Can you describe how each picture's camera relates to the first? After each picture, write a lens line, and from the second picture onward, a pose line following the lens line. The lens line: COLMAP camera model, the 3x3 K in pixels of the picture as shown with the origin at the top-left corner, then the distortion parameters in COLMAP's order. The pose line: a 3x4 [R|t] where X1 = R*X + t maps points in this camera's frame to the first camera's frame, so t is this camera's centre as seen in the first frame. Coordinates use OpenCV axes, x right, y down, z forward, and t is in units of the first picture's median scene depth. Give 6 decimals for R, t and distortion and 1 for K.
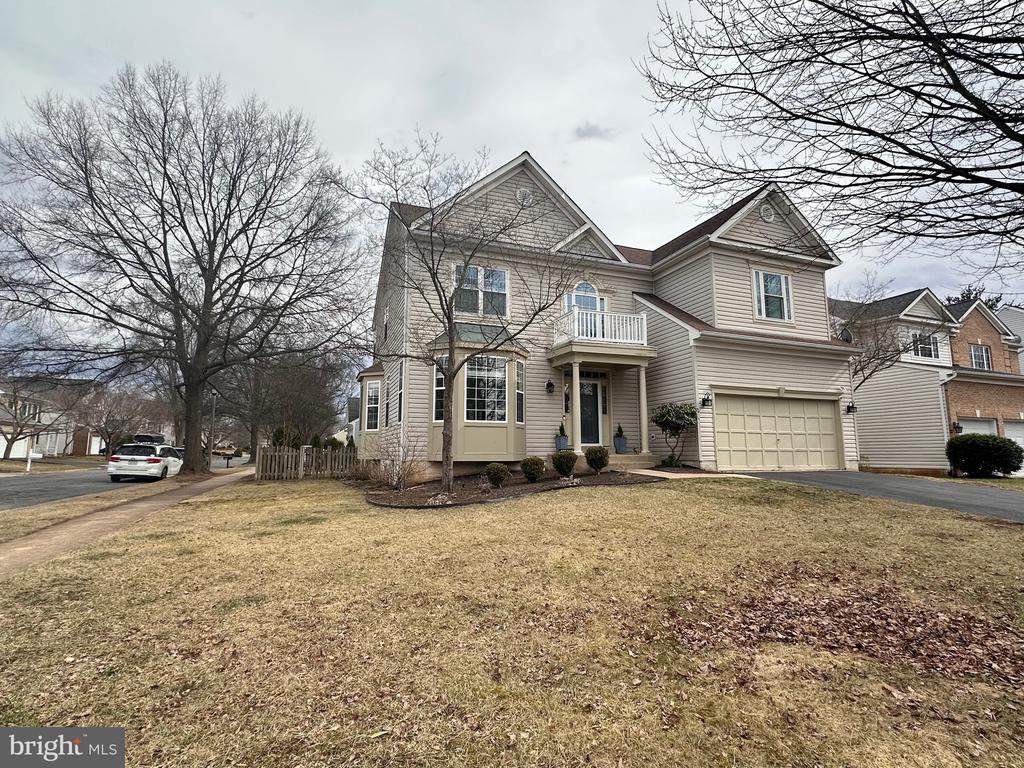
lens RADIAL K [[513.4, 0, 512.0], [0, 513.4, 384.0], [0, 0, 1]] dist [-0.000256, 0.000379]
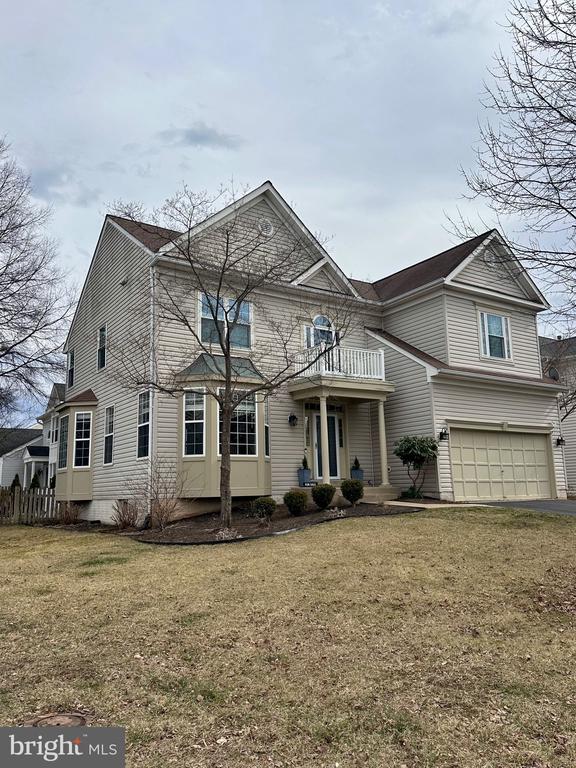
lens RADIAL K [[578.8, 0, 285.5], [0, 578.8, 392.7], [0, 0, 1]] dist [0.086736, -0.004078]
pose [[0.976550, 0.014668, 0.214788, -0.185854], [-0.007760, 0.999426, -0.032969, -0.010610], [-0.215149, 0.030529, 0.976104, -0.098477]]
